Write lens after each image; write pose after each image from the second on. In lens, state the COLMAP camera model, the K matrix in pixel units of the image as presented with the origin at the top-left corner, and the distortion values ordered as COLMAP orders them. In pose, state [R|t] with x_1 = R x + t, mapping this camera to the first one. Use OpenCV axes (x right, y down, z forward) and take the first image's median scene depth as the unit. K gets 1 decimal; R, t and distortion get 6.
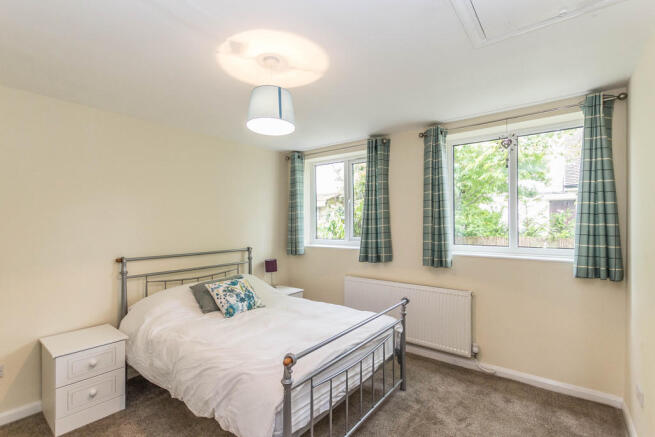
lens RADIAL K [[311.1, 0, 329.6], [0, 311.1, 220.4], [0, 0, 1]] dist [0.003472, 0.000009]
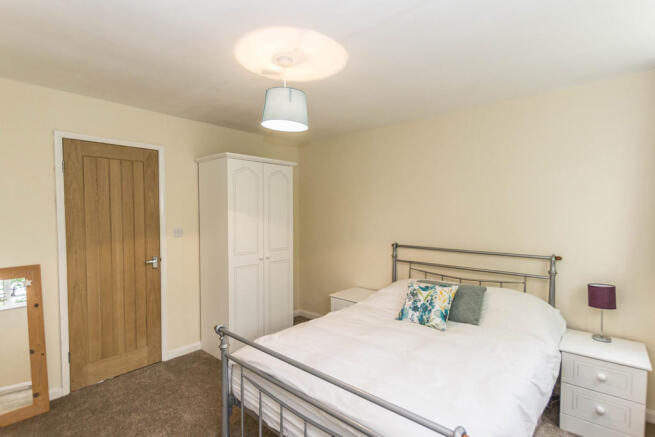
lens RADIAL K [[321.9, 0, 325.9], [0, 321.9, 215.5], [0, 0, 1]] dist [0.001457, 0.000016]
pose [[-0.095476, 0.011228, -0.995368, 0.603533], [-0.004444, 0.999922, 0.011705, -0.002400], [0.995422, 0.005541, -0.095419, 0.848572]]
